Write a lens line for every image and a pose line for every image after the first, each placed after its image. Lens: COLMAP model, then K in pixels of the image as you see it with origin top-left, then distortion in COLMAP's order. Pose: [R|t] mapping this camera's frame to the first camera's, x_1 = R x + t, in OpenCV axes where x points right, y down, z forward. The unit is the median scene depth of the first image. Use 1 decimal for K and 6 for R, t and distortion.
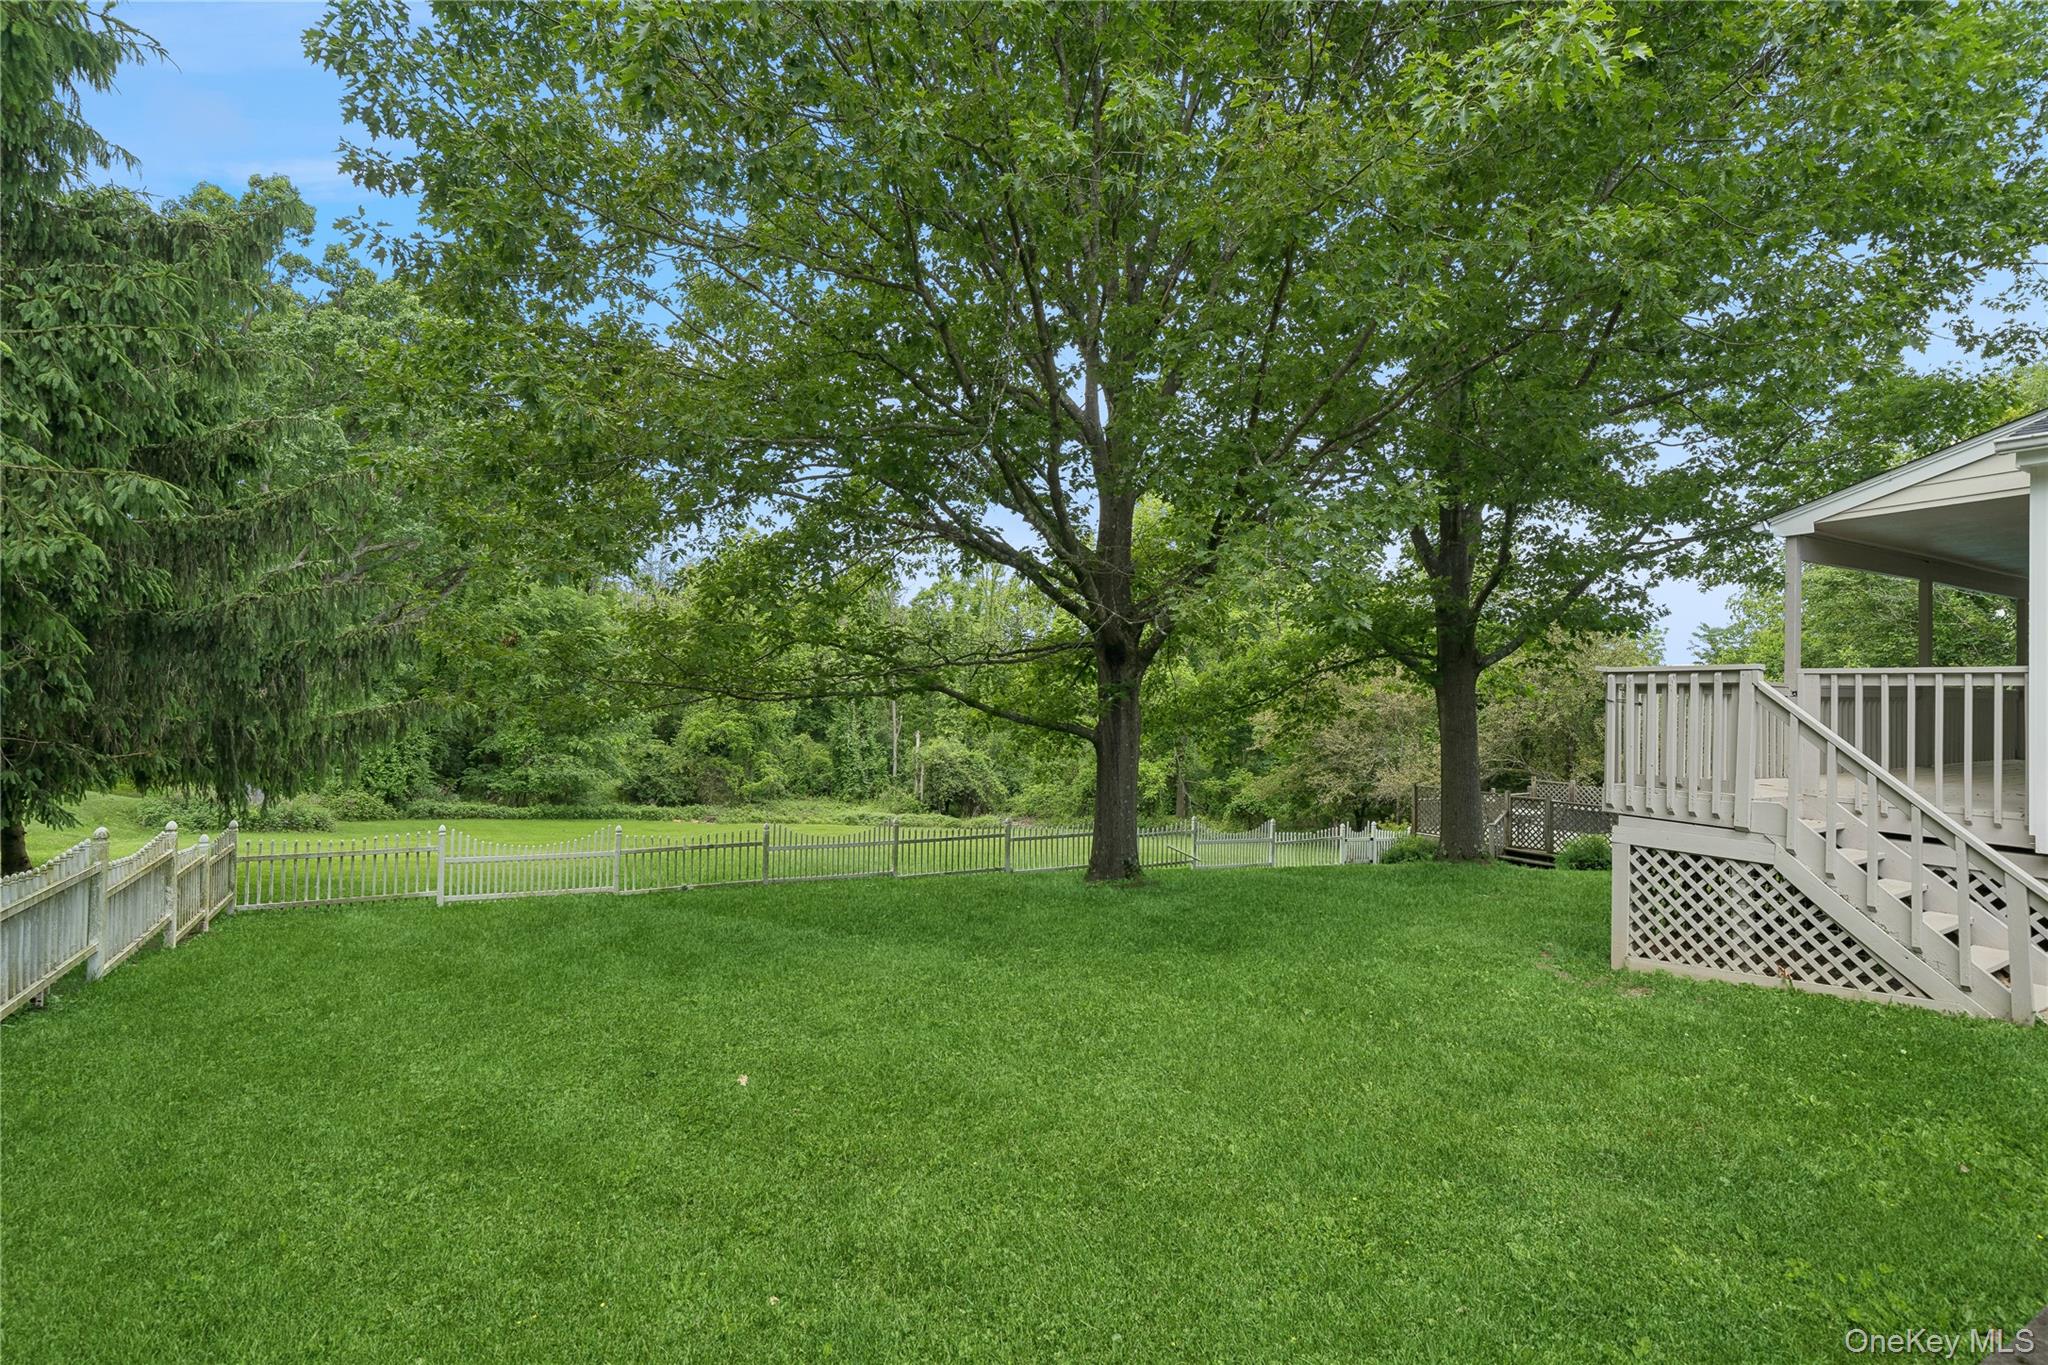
lens RADIAL K [[984.1, 0, 1023.4], [0, 984.1, 679.6], [0, 0, 1]] dist [-0.005307, -0.000146]
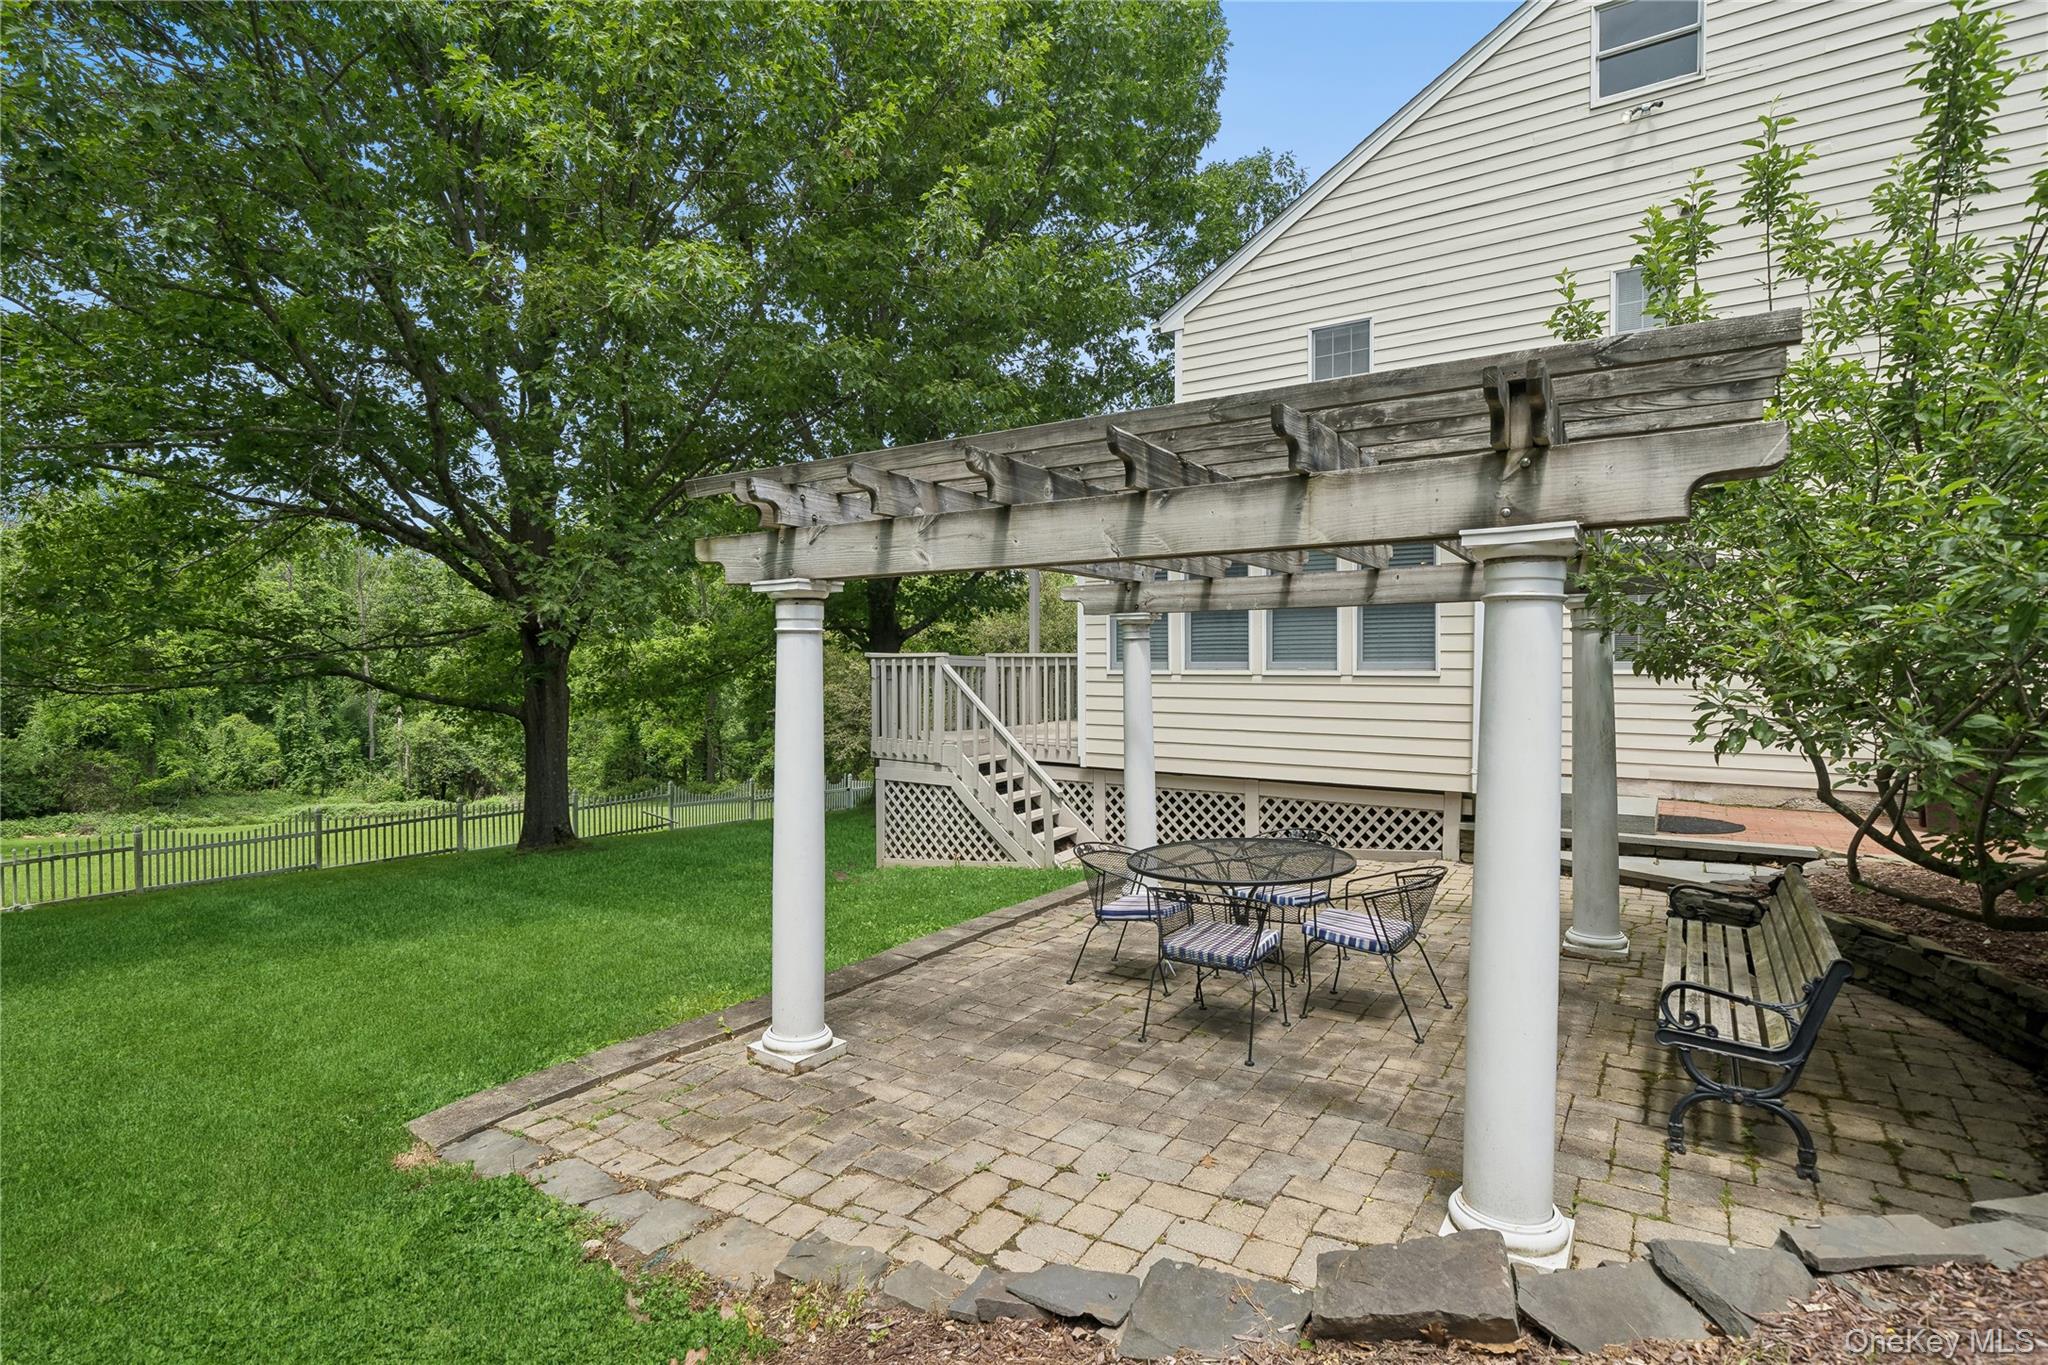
lens RADIAL K [[984.1, 0, 1022.2], [0, 984.1, 677.7], [0, 0, 1]] dist [-0.005307, -0.000146]
pose [[0.897633, -0.029884, 0.439728, 0.092026], [0.012907, 0.999053, 0.041548, -0.018150], [-0.440554, -0.031619, 0.897169, -0.182587]]
